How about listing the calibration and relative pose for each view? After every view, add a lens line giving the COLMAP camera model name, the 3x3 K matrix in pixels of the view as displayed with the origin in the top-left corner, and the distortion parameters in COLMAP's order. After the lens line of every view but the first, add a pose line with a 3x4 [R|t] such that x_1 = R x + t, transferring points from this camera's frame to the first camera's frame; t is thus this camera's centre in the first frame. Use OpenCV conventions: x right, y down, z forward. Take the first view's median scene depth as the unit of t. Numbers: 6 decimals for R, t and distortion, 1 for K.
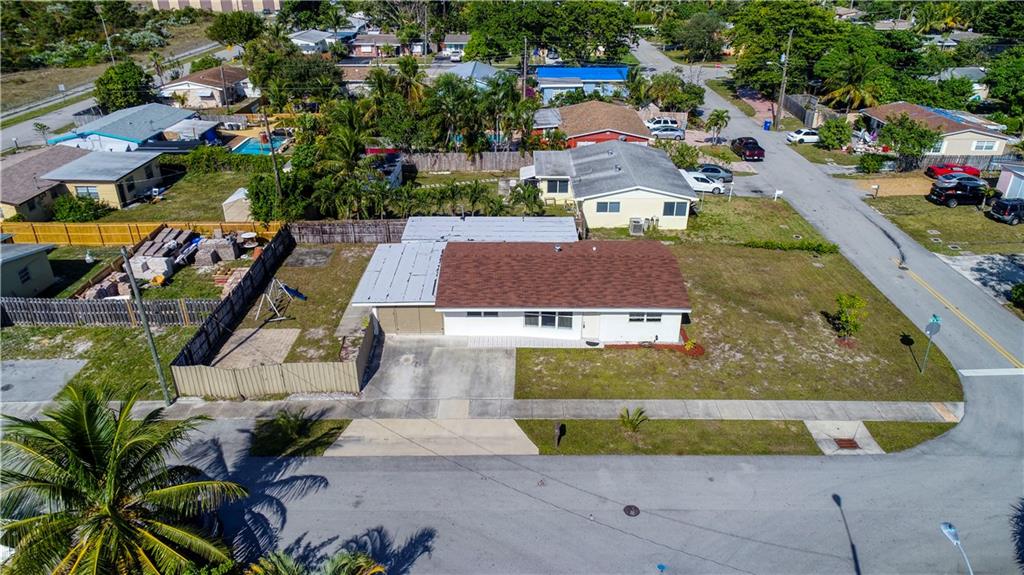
lens RADIAL K [[689.6, 0, 512.0], [0, 689.6, 287.5], [0, 0, 1]] dist [0.003573, -0.002625]
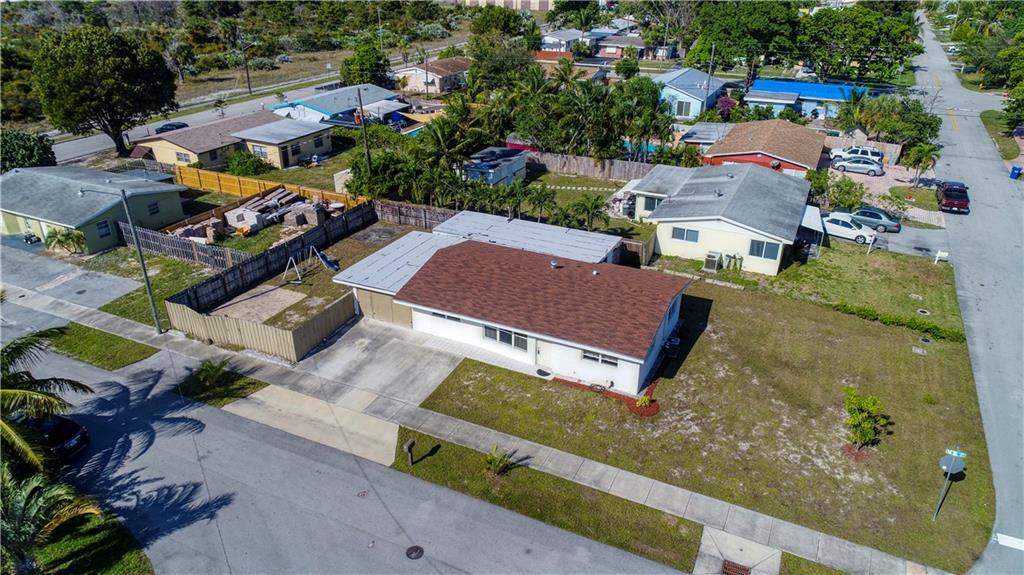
lens RADIAL K [[689.6, 0, 512.0], [0, 689.6, 287.5], [0, 0, 1]] dist [0.003573, -0.002625]
pose [[0.900645, 0.192360, -0.389663, 0.311806], [-0.194689, 0.980278, 0.033928, -0.038949], [0.388504, 0.045306, 0.920332, 0.110592]]
